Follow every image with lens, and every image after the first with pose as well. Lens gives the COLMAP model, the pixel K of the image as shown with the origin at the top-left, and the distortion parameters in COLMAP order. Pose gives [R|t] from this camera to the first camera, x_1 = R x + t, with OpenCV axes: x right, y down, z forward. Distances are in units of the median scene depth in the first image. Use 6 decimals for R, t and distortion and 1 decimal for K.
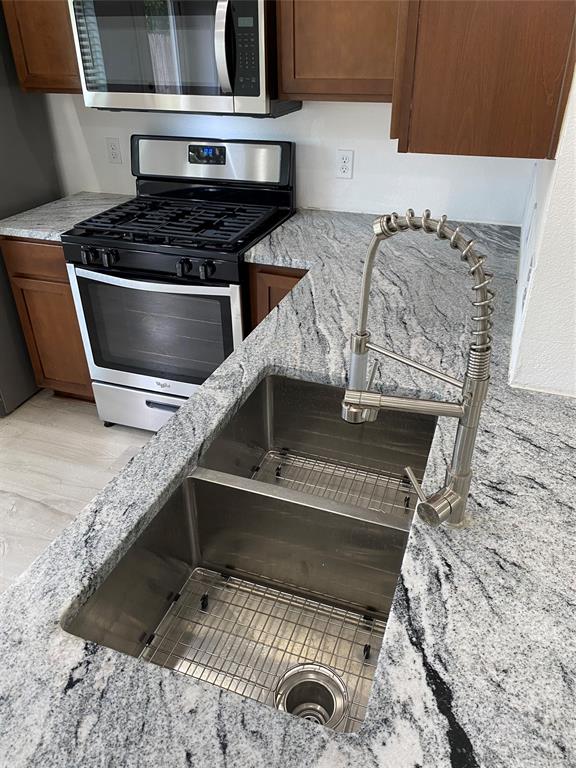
lens RADIAL K [[581.5, 0, 302.6], [0, 581.5, 384.4], [0, 0, 1]] dist [-0.007309, 0.005689]
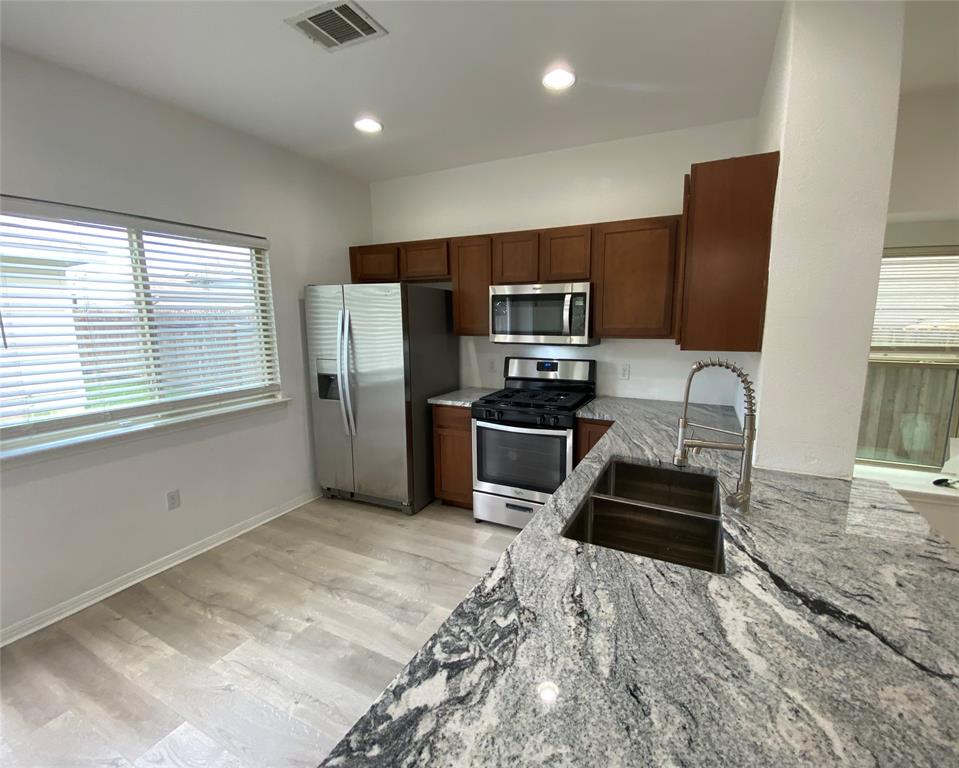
lens RADIAL K [[408.9, 0, 515.5], [0, 408.9, 384.4], [0, 0, 1]] dist [-0.003947, -0.008374]
pose [[0.995234, 0.013939, -0.096515, -0.159225], [-0.049282, 0.925934, -0.374456, 0.167100], [0.084147, 0.377427, 0.922208, -0.204881]]
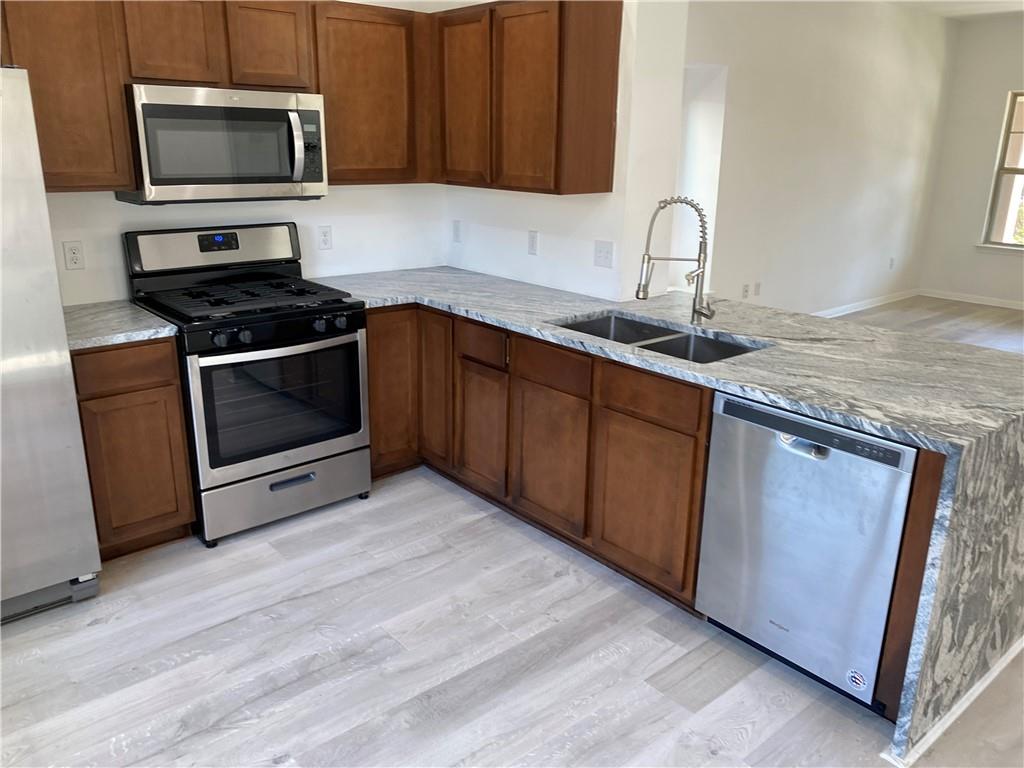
lens RADIAL K [[775.4, 0, 494.0], [0, 775.4, 379.4], [0, 0, 1]] dist [-0.007309, 0.005689]
pose [[0.524317, -0.238934, 0.817314, -1.226124], [0.430335, 0.902587, -0.012203, 0.051904], [-0.734781, 0.358117, 0.576063, -0.055937]]
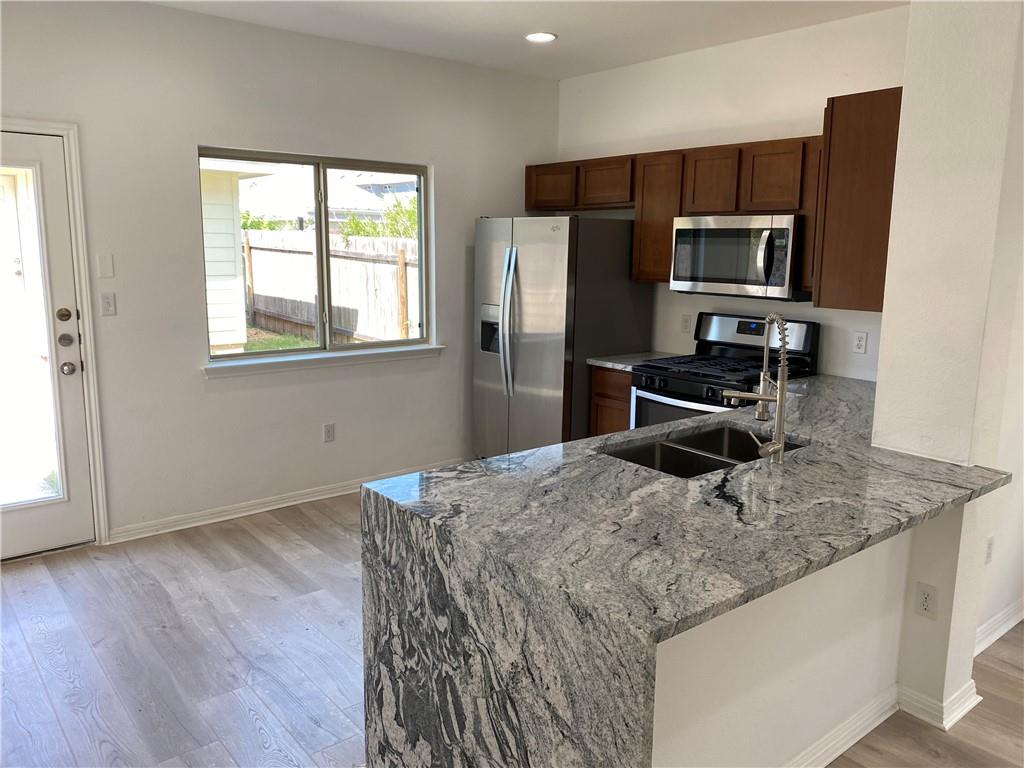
lens RADIAL K [[775.4, 0, 515.2], [0, 775.4, 375.6], [0, 0, 1]] dist [-0.007309, 0.005689]
pose [[0.842935, 0.101745, -0.528307, 0.374990], [-0.291833, 0.911412, -0.290106, 0.426145], [0.451988, 0.398718, 0.797954, -0.696845]]
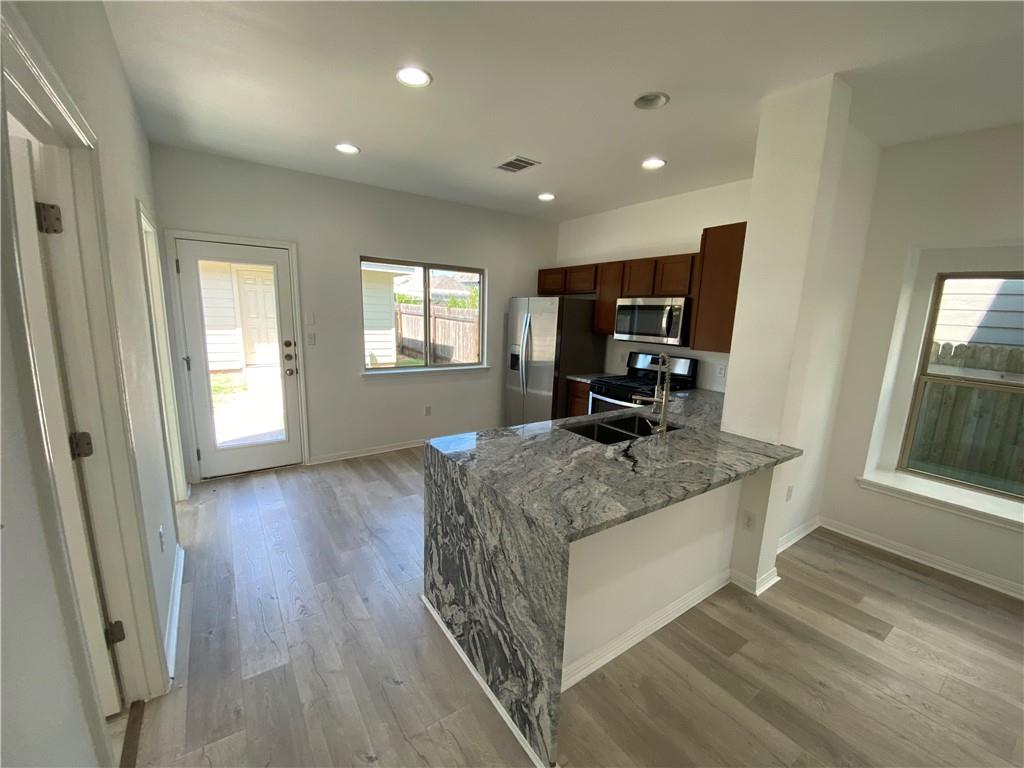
lens RADIAL K [[408.8, 0, 508.9], [0, 408.8, 389.7], [0, 0, 1]] dist [-0.000563, -0.010859]
pose [[0.795597, 0.136707, -0.590200, 0.398965], [-0.342650, 0.904955, -0.252283, 0.387561], [0.499616, 0.402948, 0.766823, -0.612106]]
